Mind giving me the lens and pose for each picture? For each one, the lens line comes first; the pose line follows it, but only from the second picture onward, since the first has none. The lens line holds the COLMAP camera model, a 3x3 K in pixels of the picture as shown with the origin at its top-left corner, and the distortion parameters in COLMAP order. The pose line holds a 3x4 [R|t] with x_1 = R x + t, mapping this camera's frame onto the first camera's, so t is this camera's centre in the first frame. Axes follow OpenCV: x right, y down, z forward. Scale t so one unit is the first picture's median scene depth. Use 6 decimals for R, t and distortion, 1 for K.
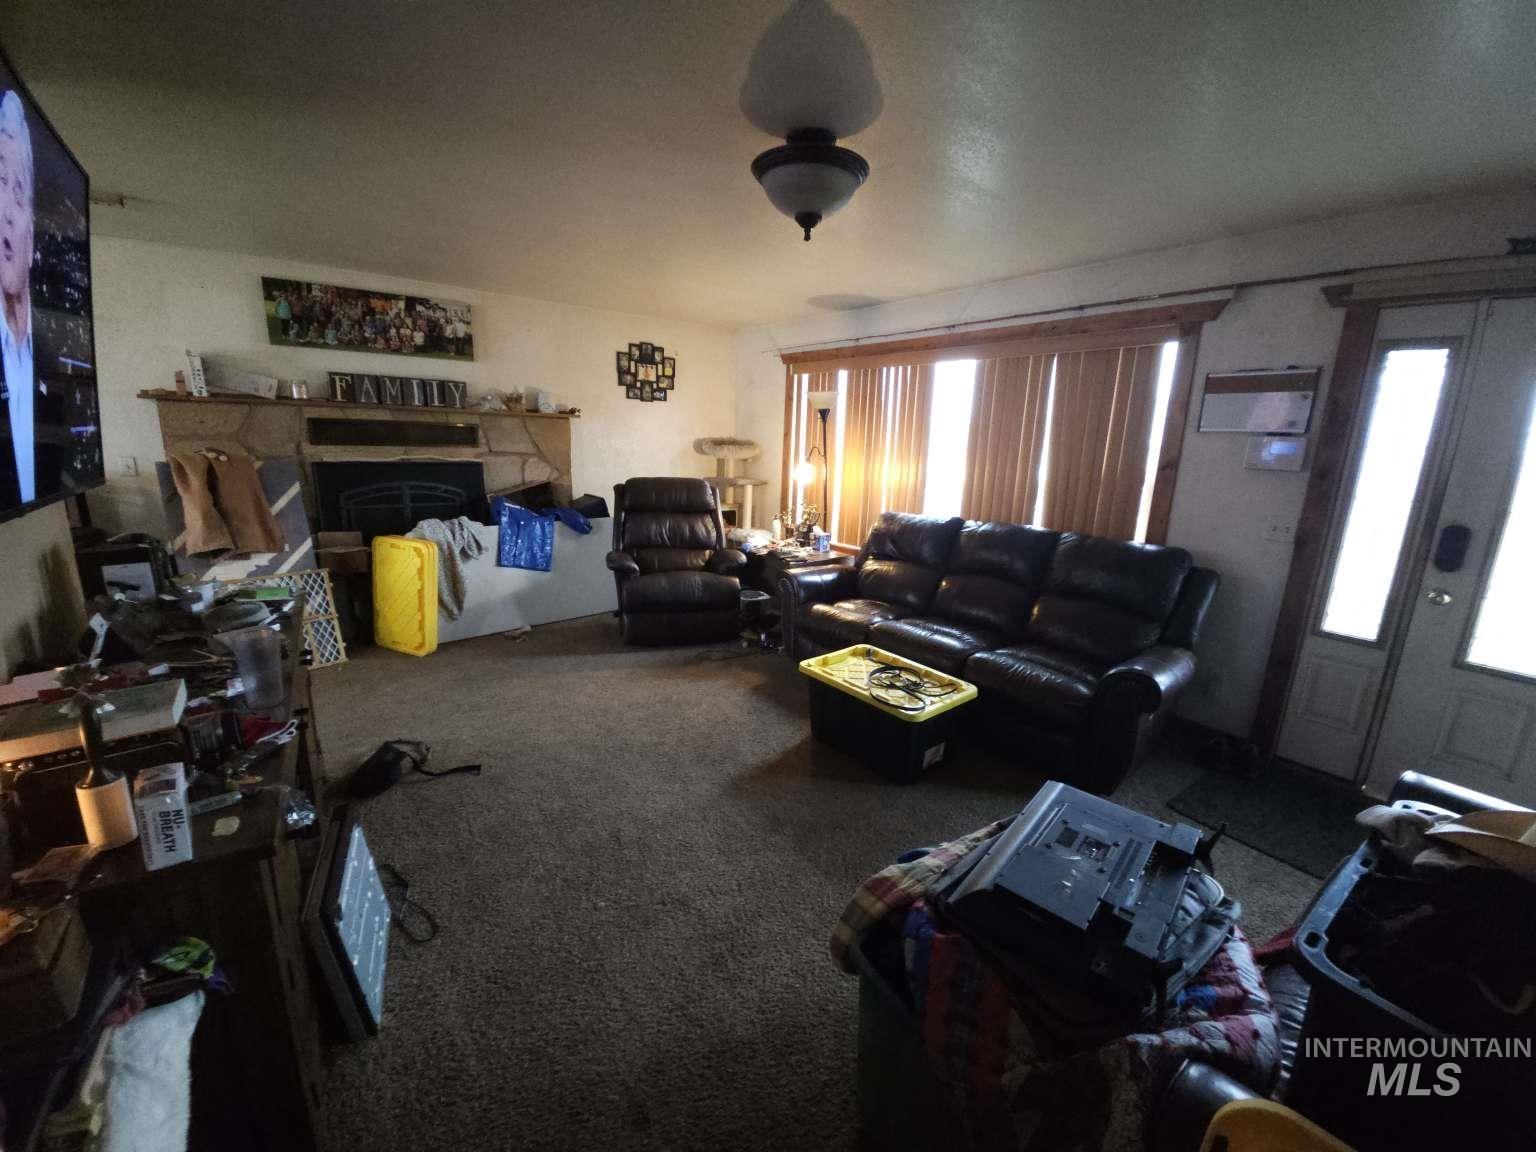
lens RADIAL K [[604.8, 0, 768.0], [0, 604.8, 576.0], [0, 0, 1]] dist [0.000670, -0.012720]
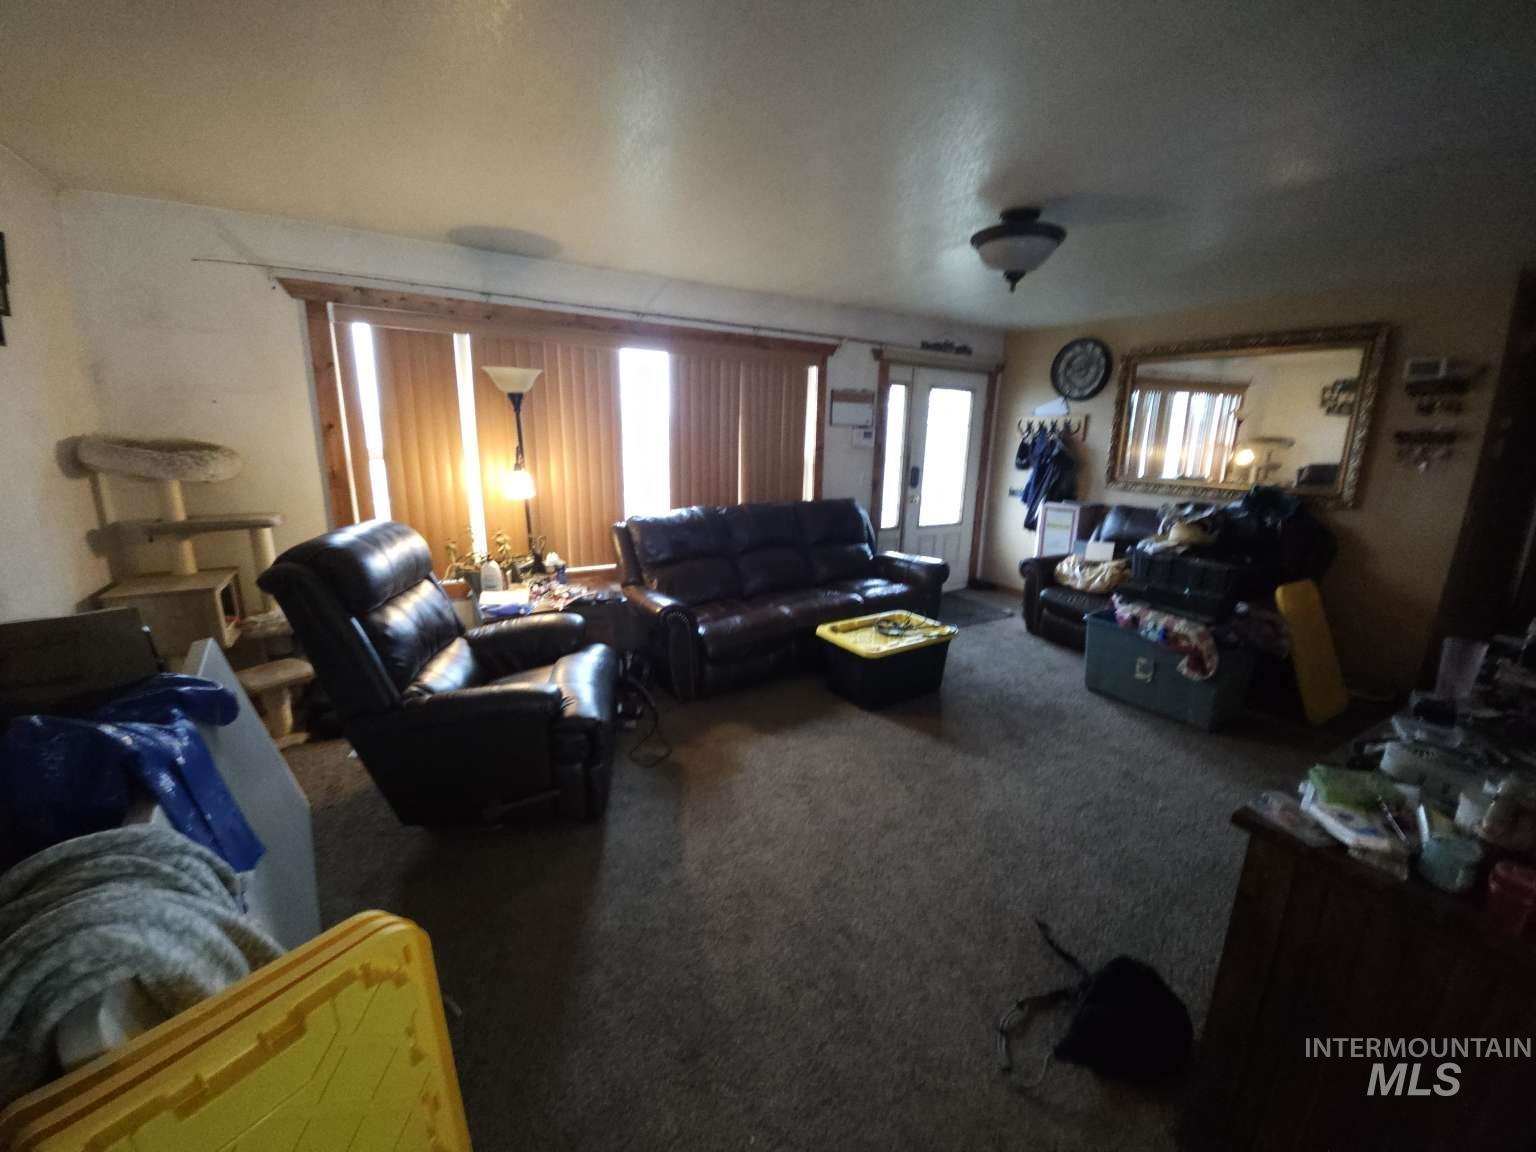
lens RADIAL K [[604.8, 0, 768.0], [0, 604.8, 576.0], [0, 0, 1]] dist [0.000670, -0.012720]
pose [[0.087978, -0.238239, 0.967213, -0.964682], [0.221820, 0.951284, 0.214139, -0.242316], [-0.971111, 0.195708, 0.136538, 1.030978]]
